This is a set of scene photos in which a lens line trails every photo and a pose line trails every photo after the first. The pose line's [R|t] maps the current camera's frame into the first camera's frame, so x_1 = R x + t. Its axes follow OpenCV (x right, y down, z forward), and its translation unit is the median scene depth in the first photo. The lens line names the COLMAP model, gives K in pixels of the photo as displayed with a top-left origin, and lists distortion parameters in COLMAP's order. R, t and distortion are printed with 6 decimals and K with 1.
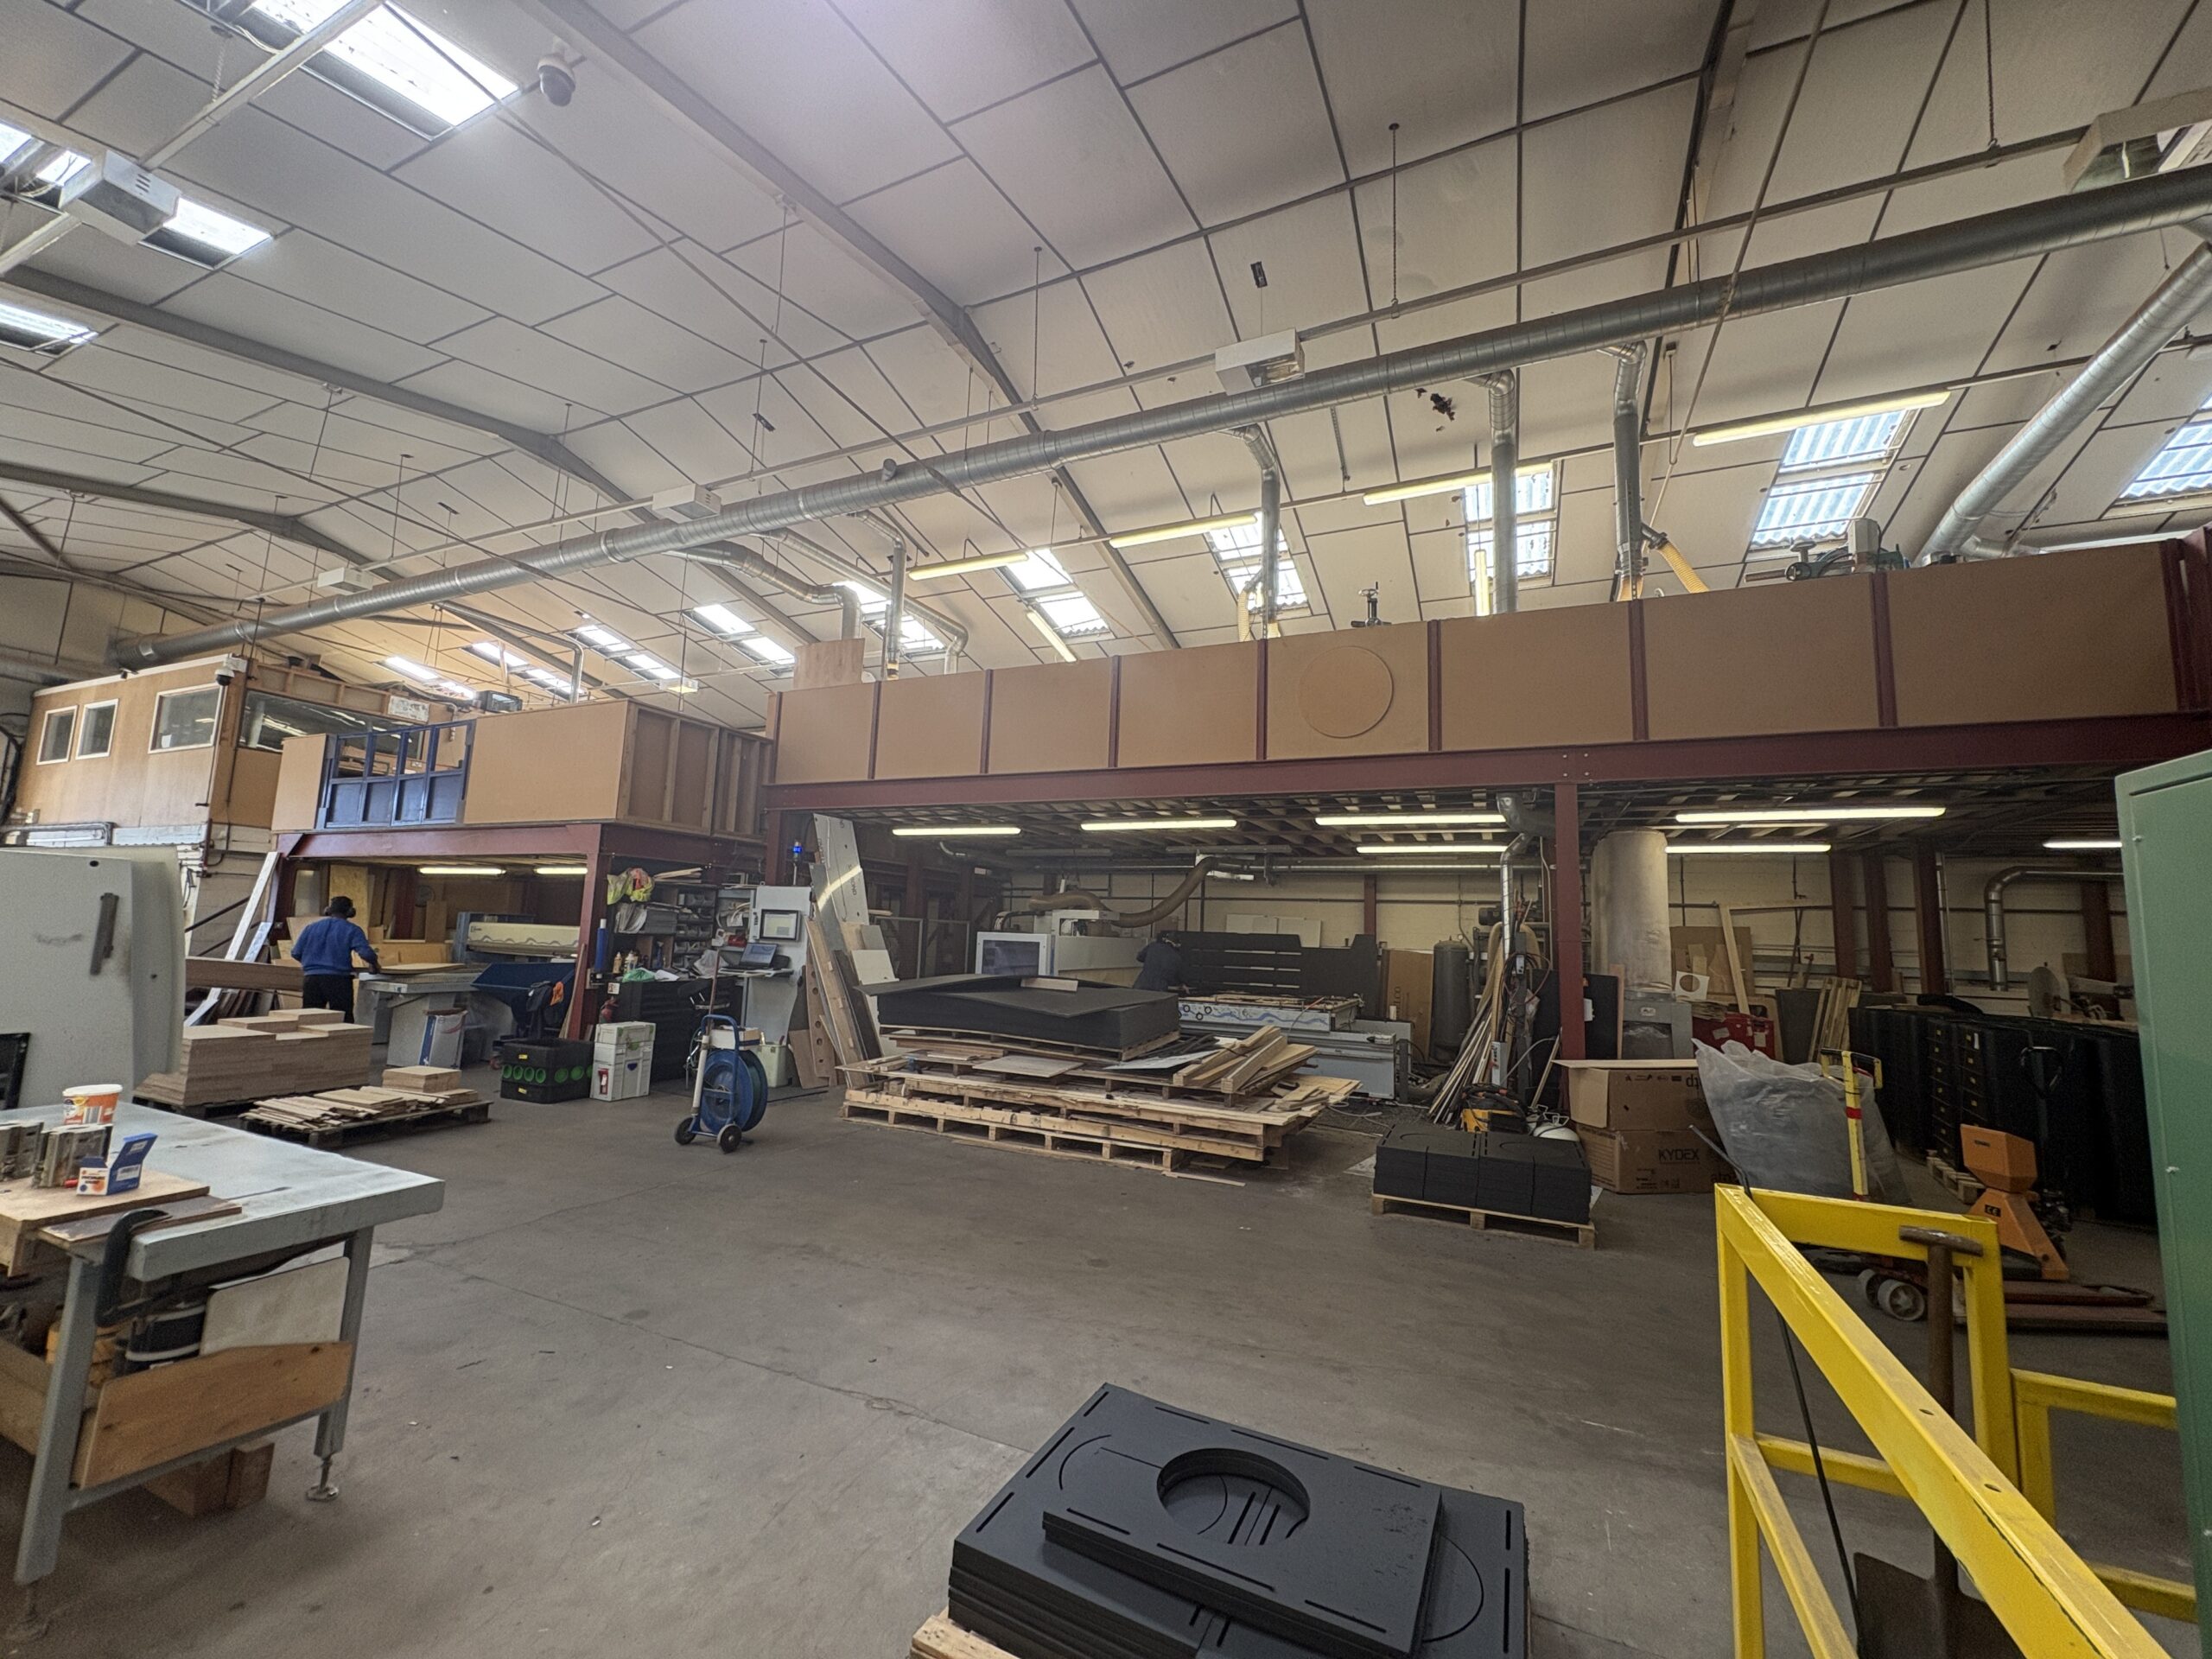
lens RADIAL K [[879.2, 0, 1114.1], [0, 879.2, 830.1], [0, 0, 1]] dist [0.002566, 0.000110]
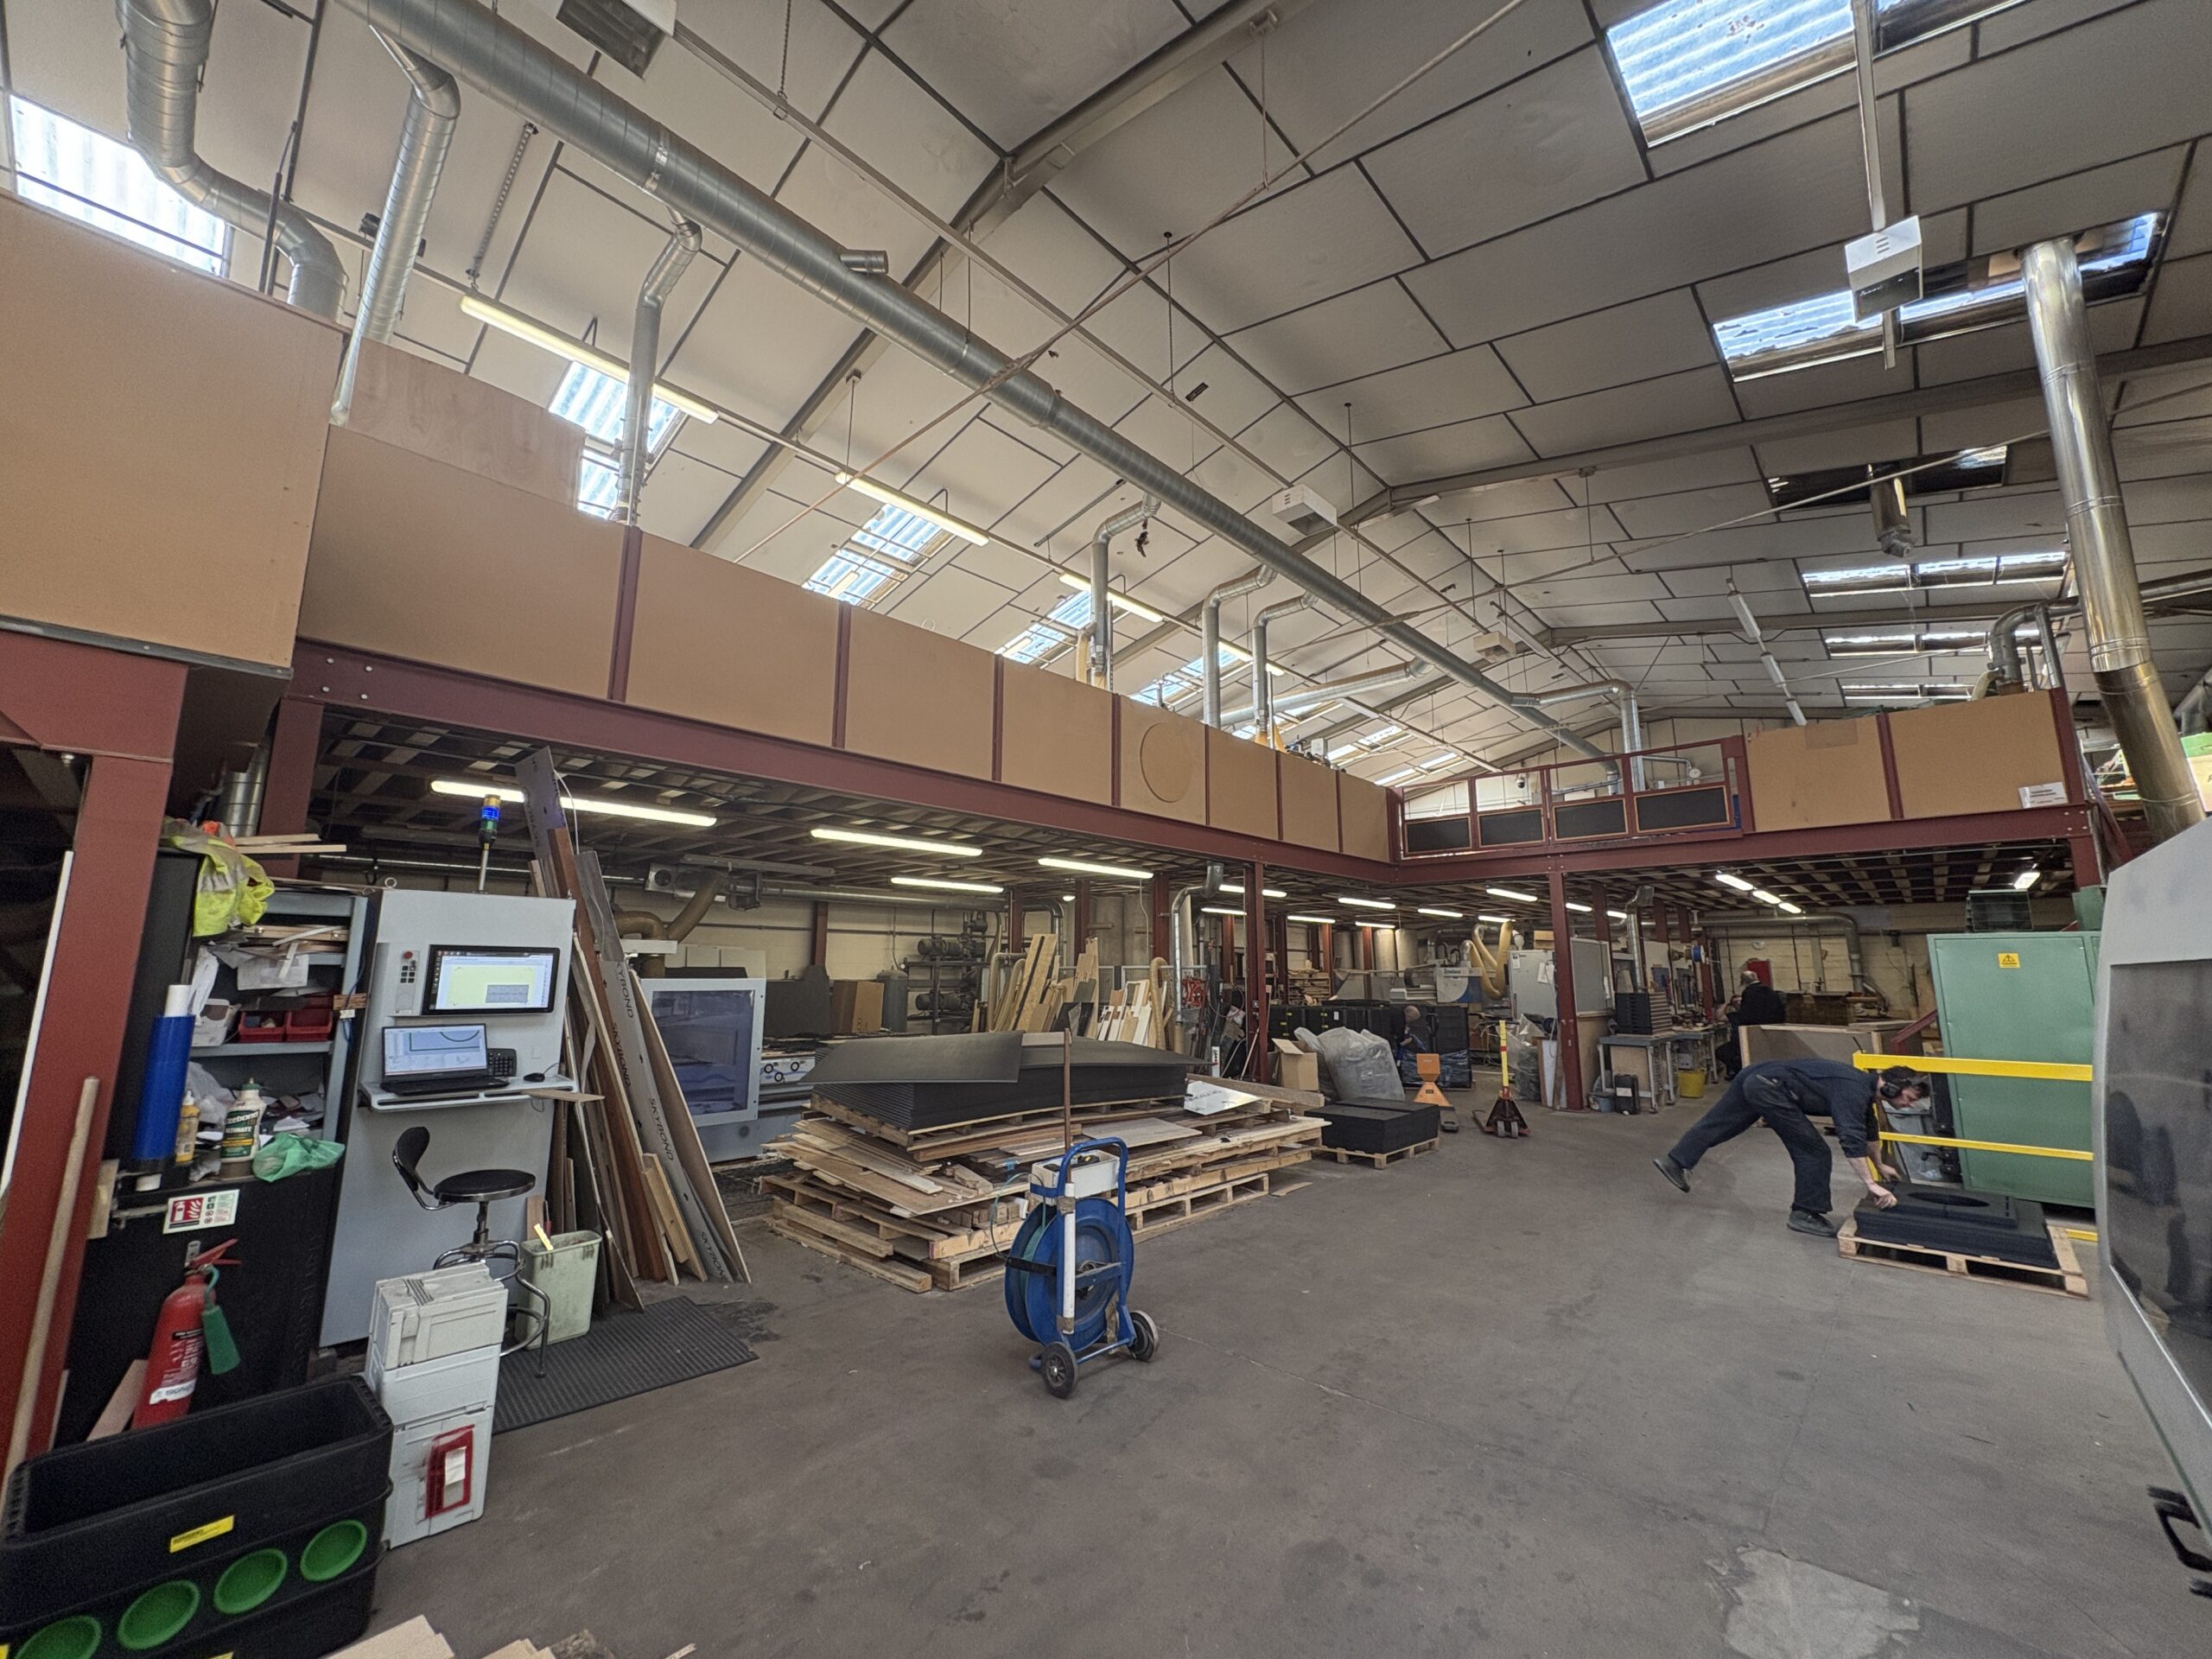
lens RADIAL K [[879.2, 0, 1104.9], [0, 879.2, 829.0], [0, 0, 1]] dist [0.002566, 0.000110]
pose [[0.322060, 0.122851, 0.938715, -0.717755], [-0.105108, 0.990055, -0.093509, 0.041318], [-0.940866, -0.068551, 0.331770, 0.568123]]
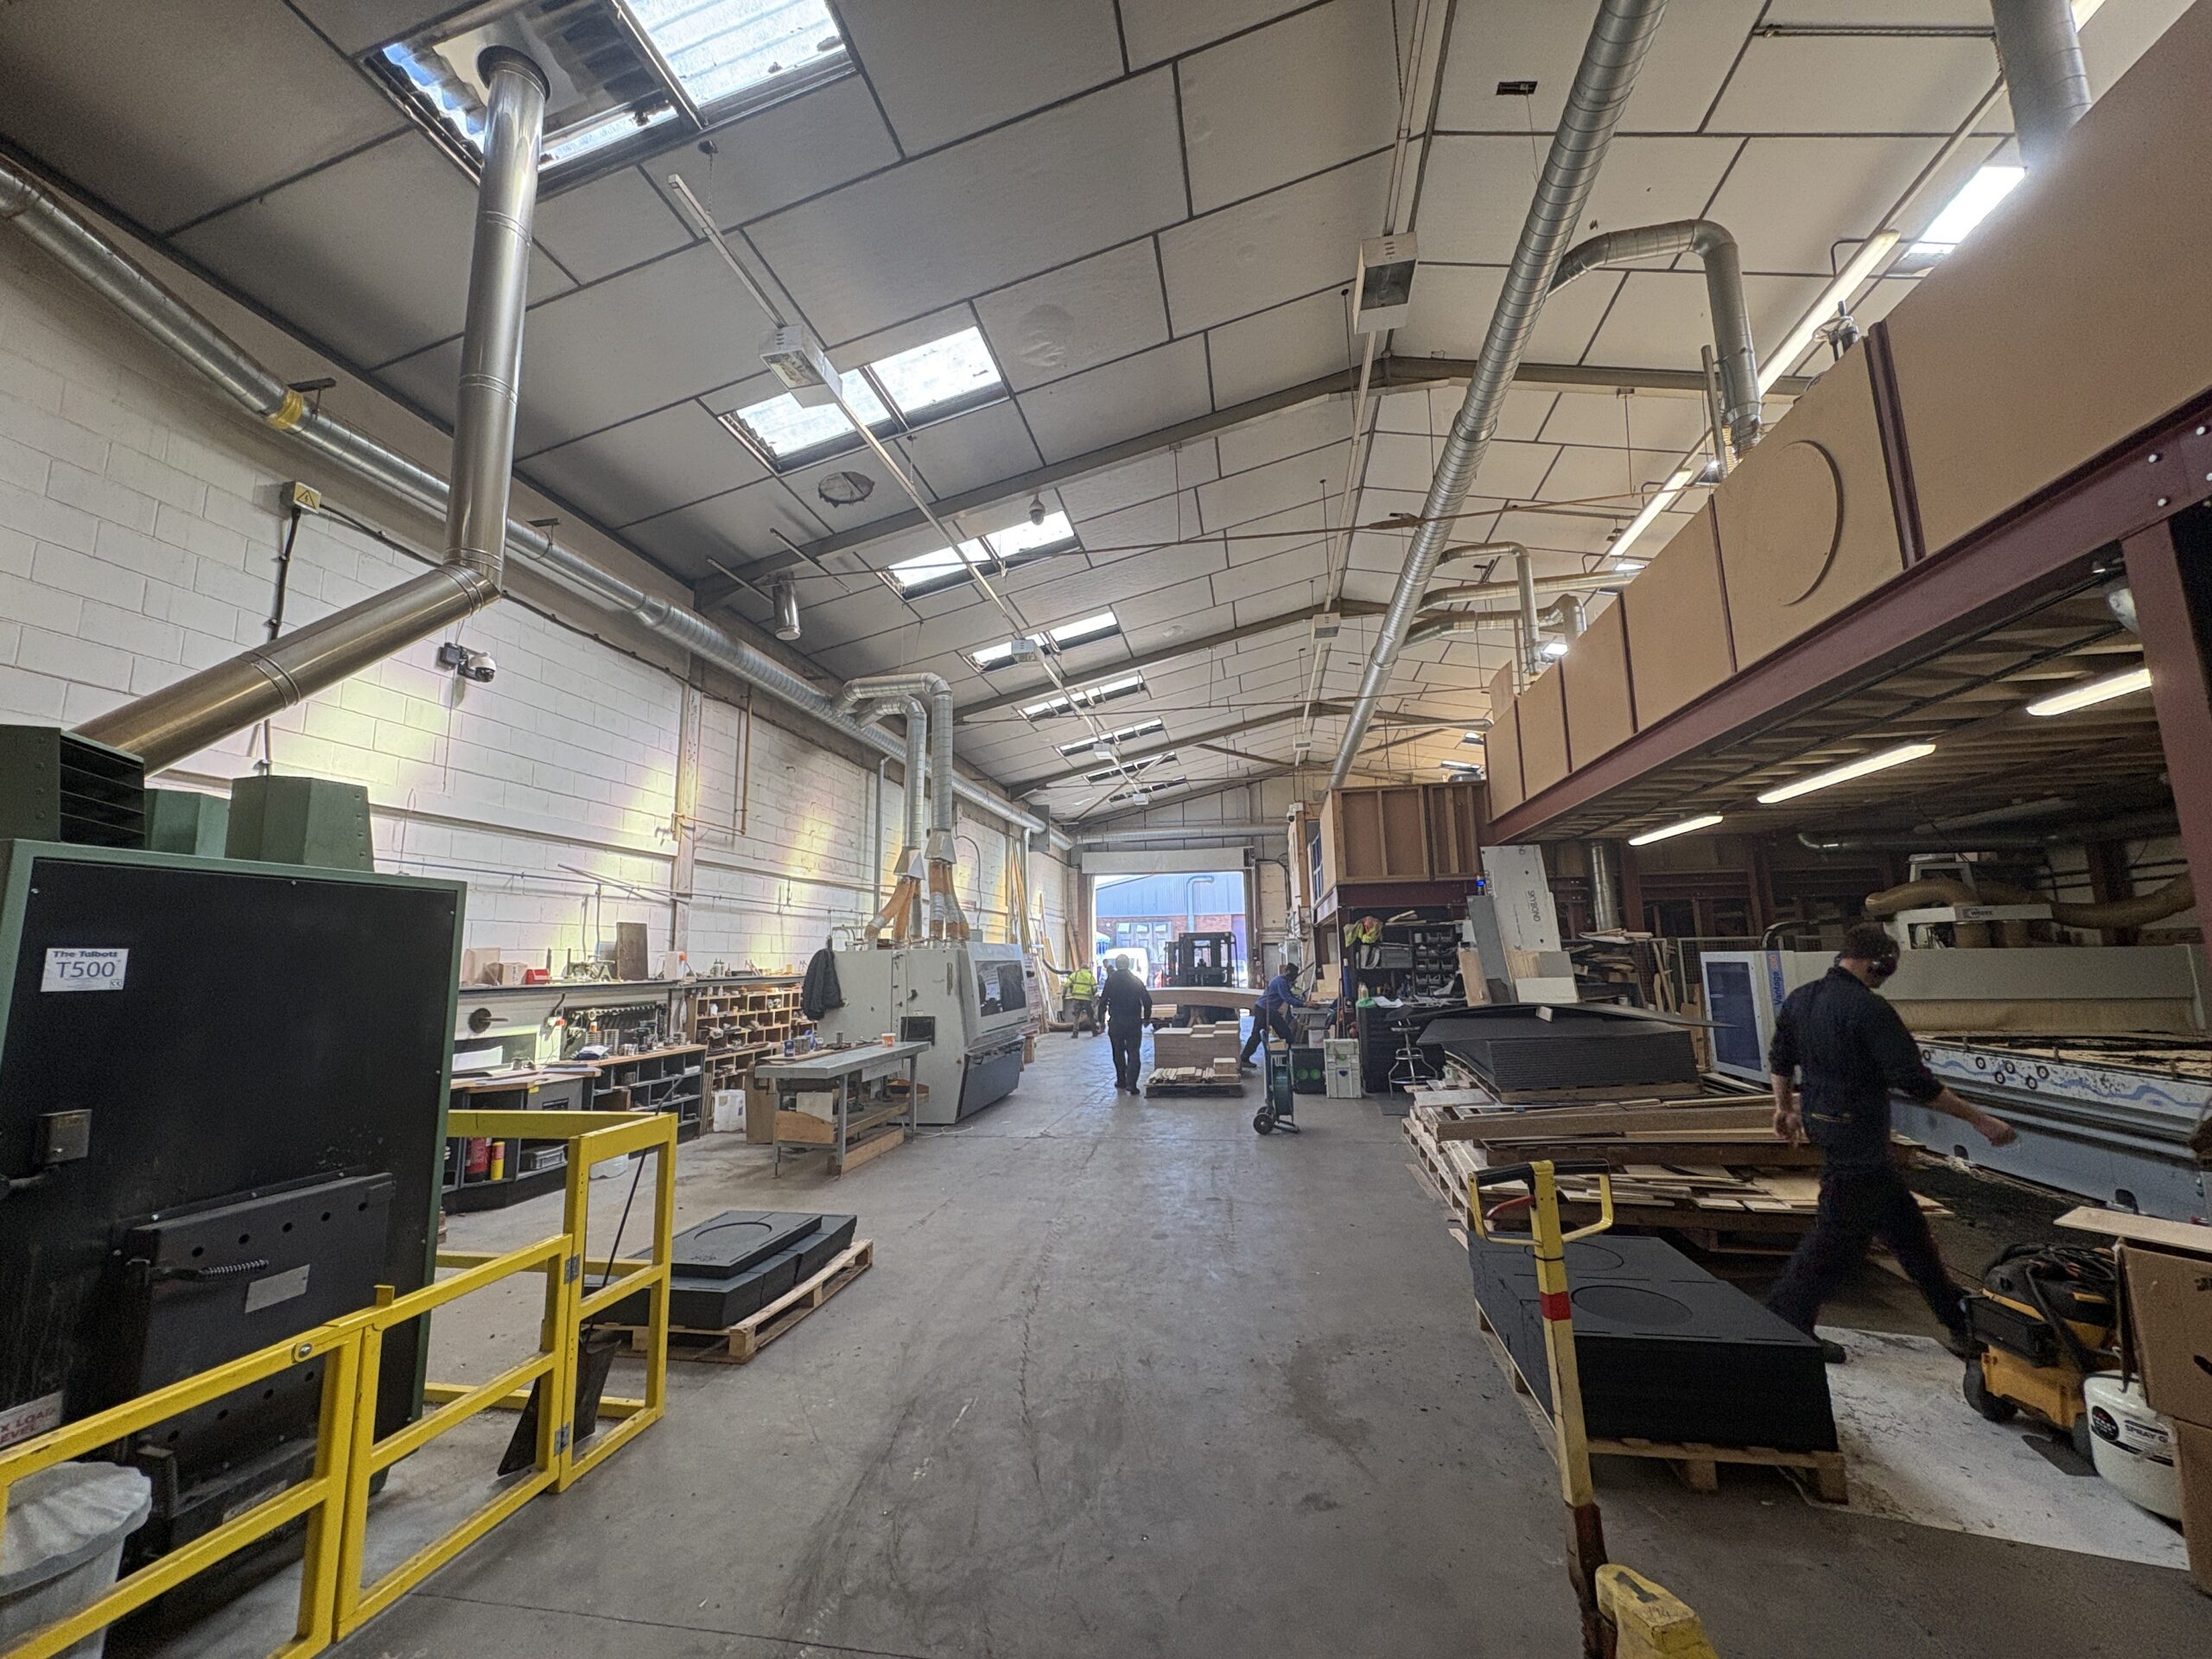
lens RADIAL K [[879.2, 0, 1105.8], [0, 879.2, 827.0], [0, 0, 1]] dist [0.002566, 0.000110]
pose [[0.234295, -0.186592, -0.954091, 0.579216], [0.144197, 0.977222, -0.155706, 0.058322], [0.961412, -0.101096, 0.255864, 0.325010]]
